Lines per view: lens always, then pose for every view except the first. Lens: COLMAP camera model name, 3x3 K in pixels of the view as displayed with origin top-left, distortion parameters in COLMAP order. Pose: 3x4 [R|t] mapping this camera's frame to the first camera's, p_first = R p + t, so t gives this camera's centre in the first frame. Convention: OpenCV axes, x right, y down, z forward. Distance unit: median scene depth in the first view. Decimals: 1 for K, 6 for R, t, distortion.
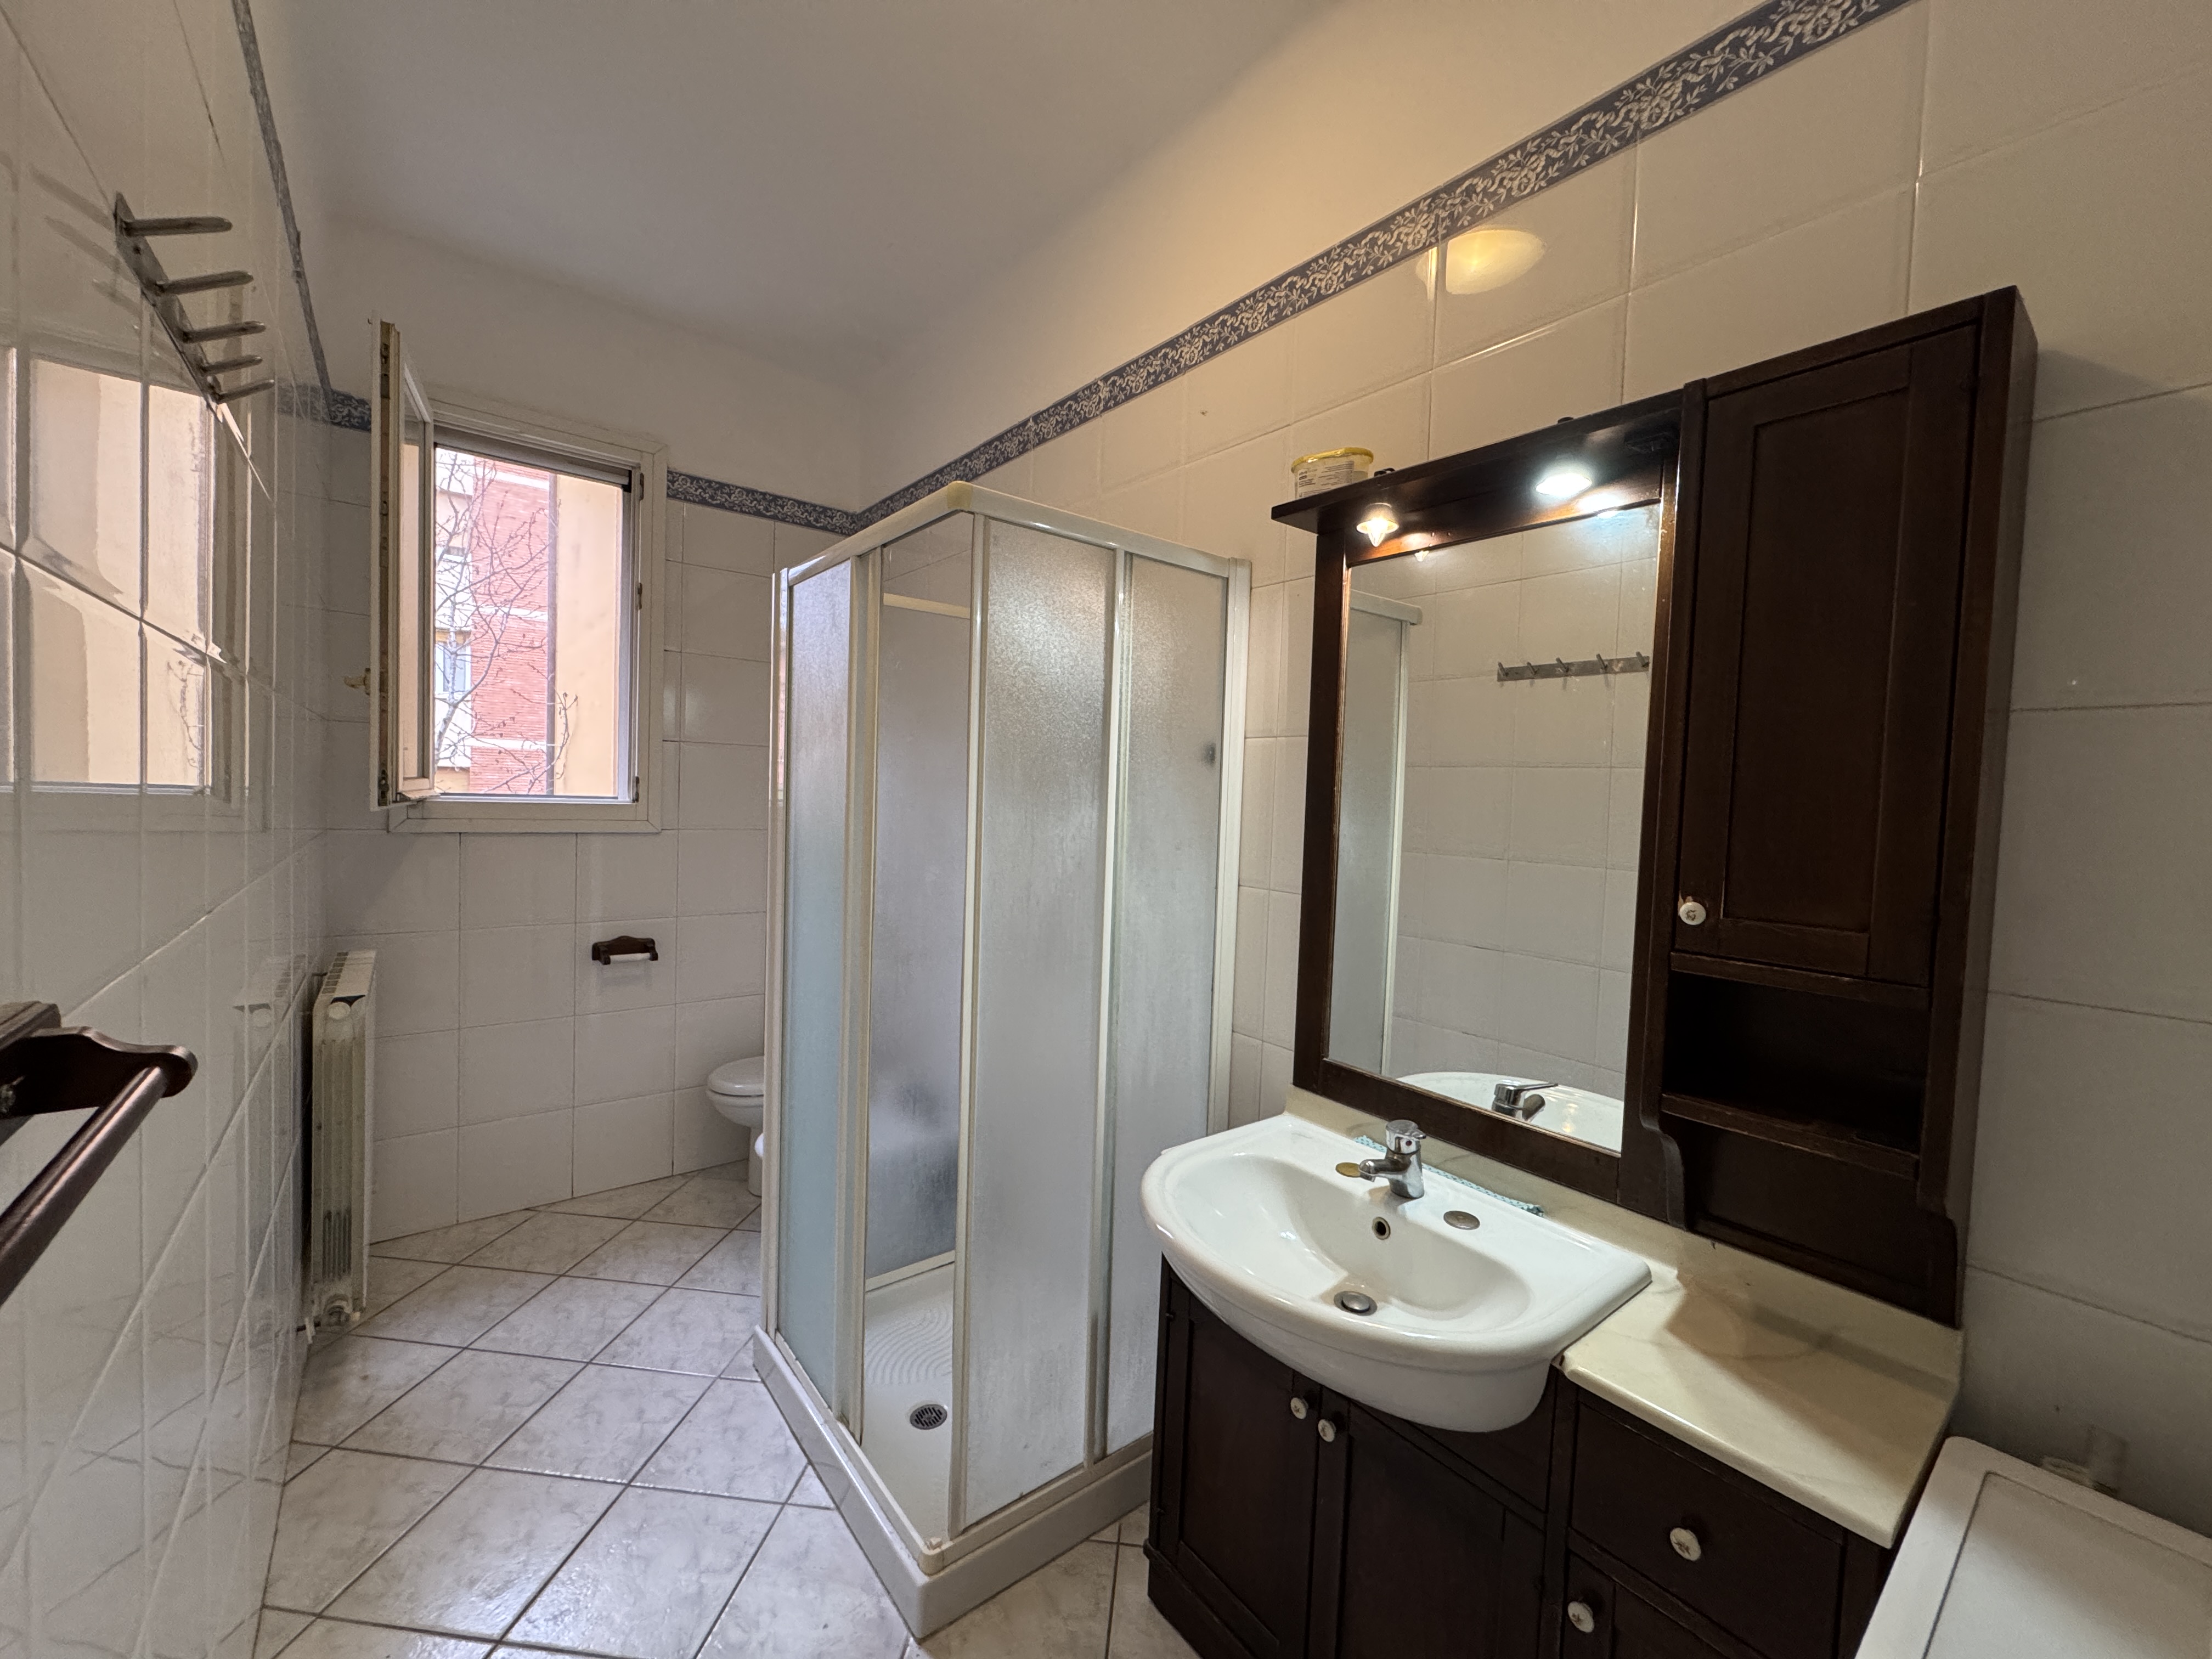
lens RADIAL K [[877.5, 0, 1106.6], [0, 877.5, 827.2], [0, 0, 1]] dist [-0.001404, -0.000001]
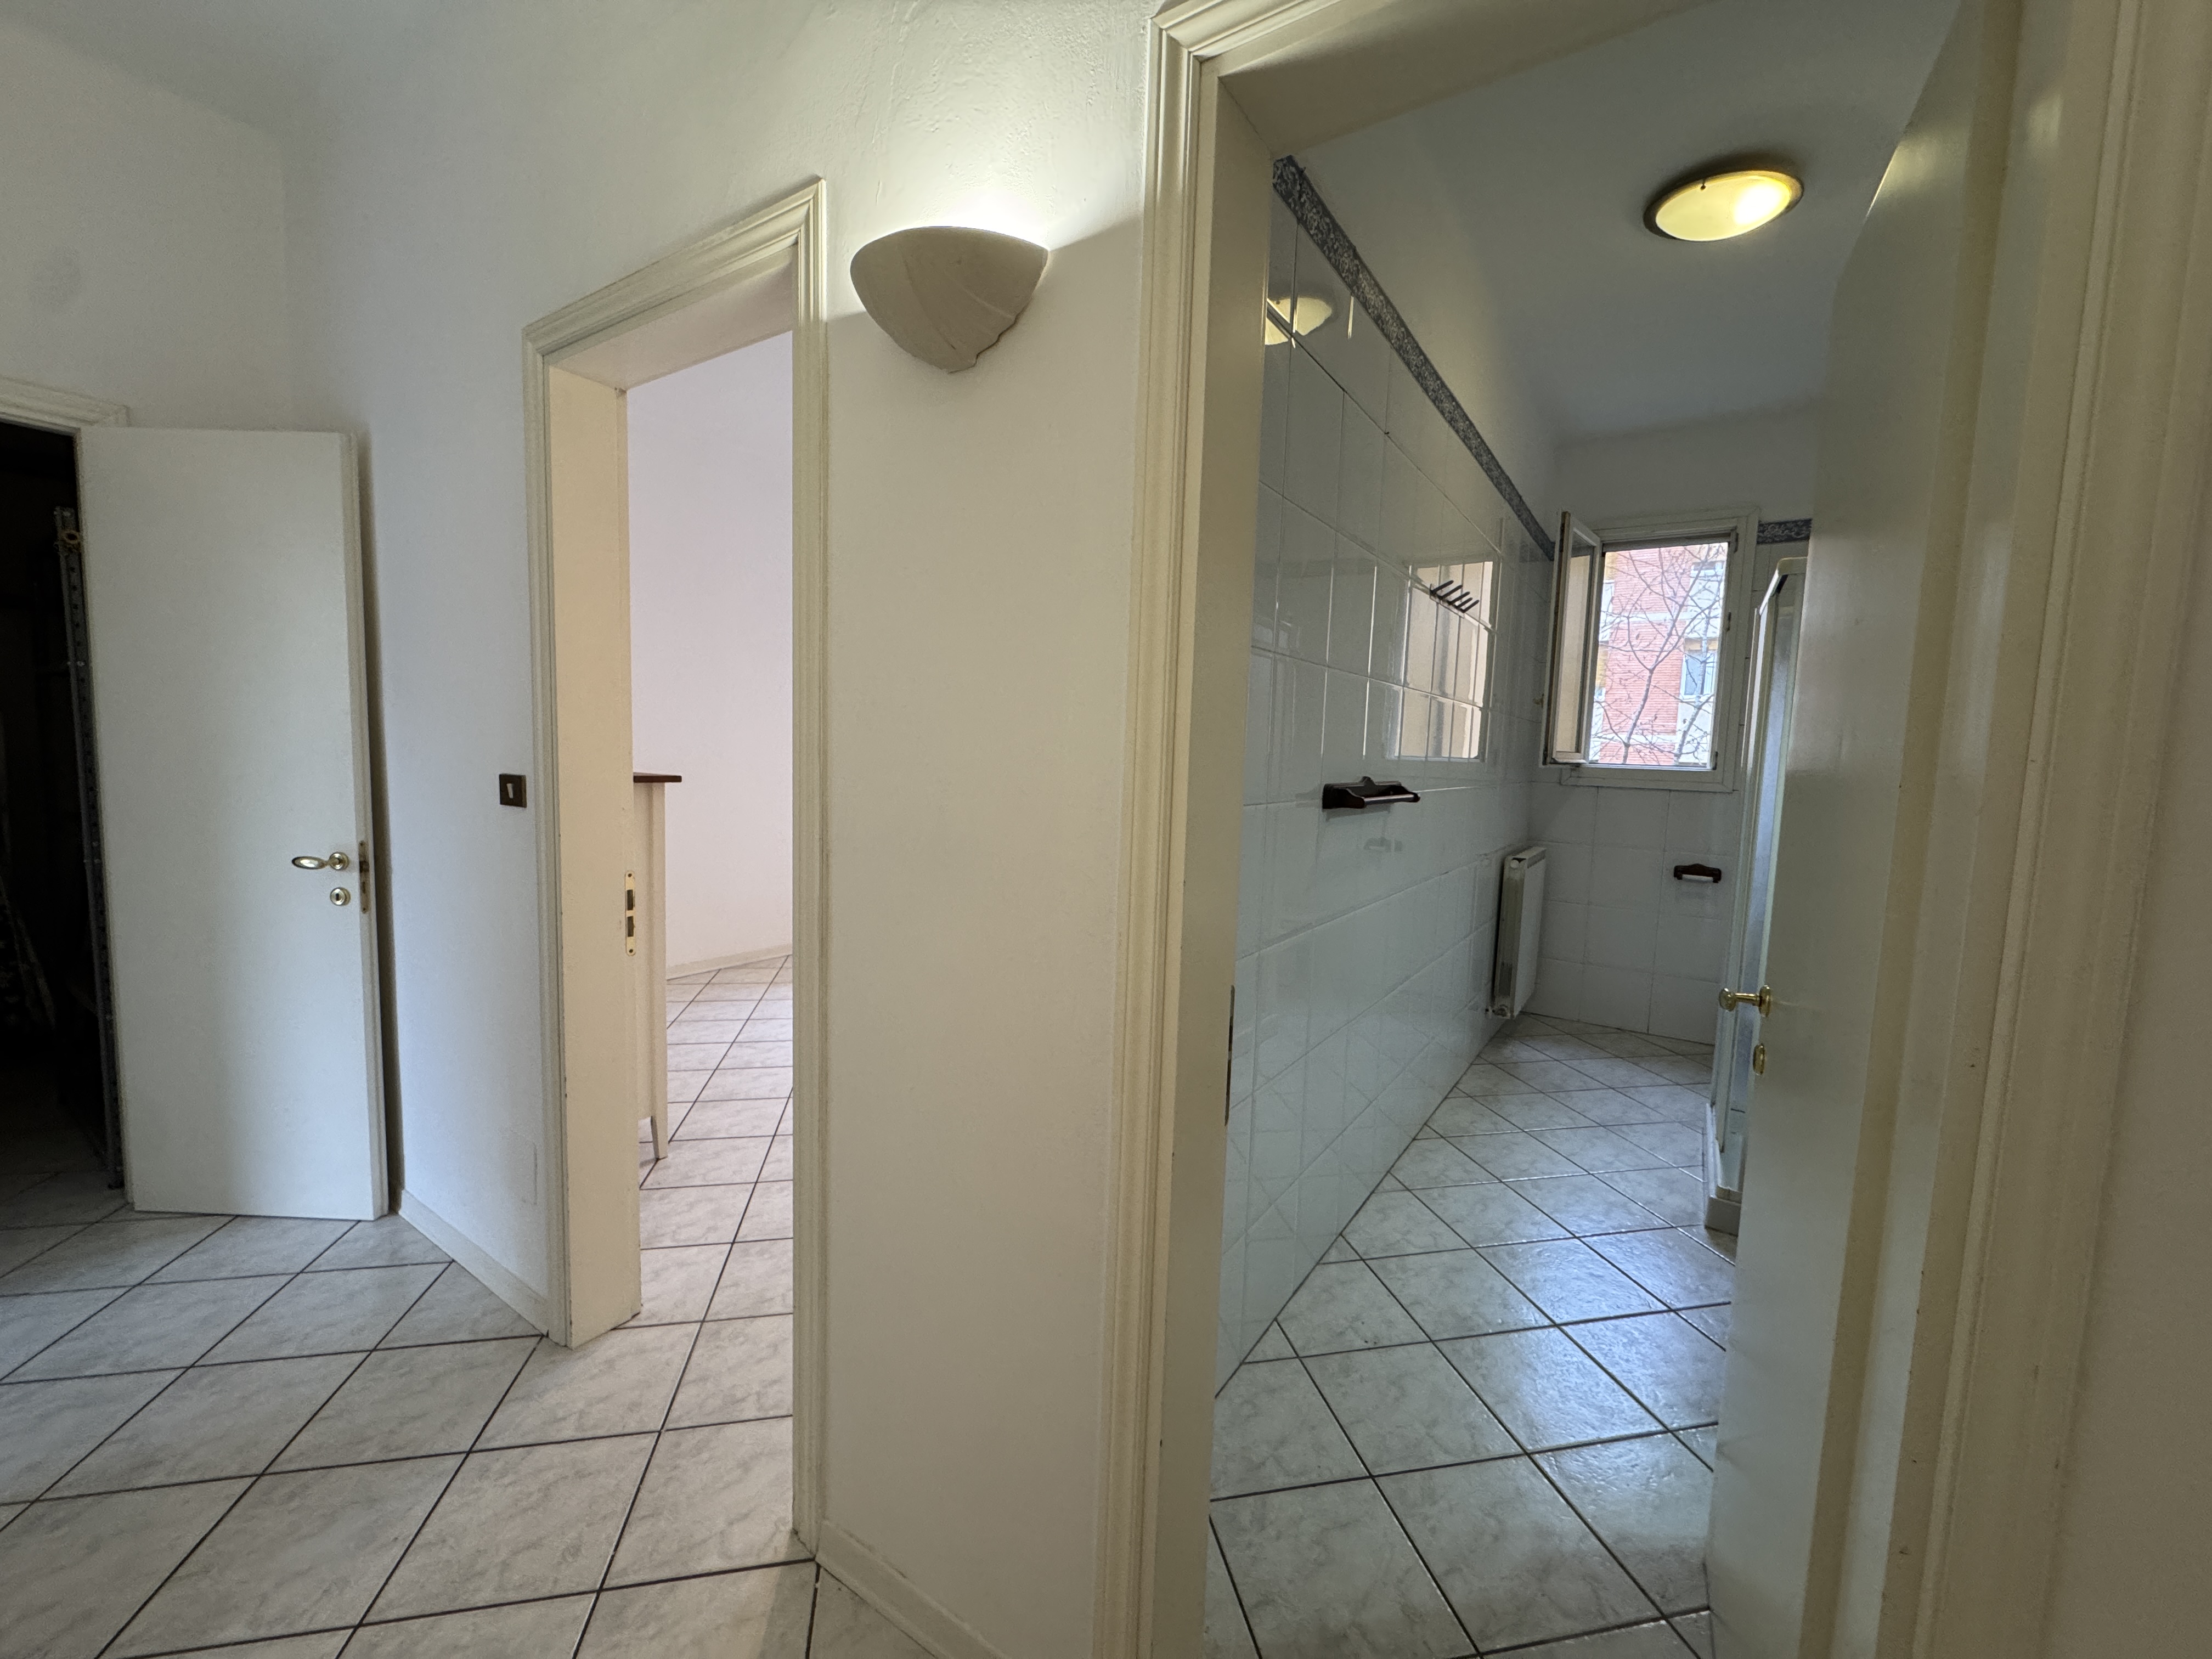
lens RADIAL K [[877.5, 0, 1106.6], [0, 877.5, 827.2], [0, 0, 1]] dist [-0.001404, -0.000001]
pose [[0.303001, 0.059328, -0.951142, 0.611857], [-0.059486, 0.997291, 0.043257, 0.072828], [0.951132, 0.043472, 0.305710, -0.419856]]
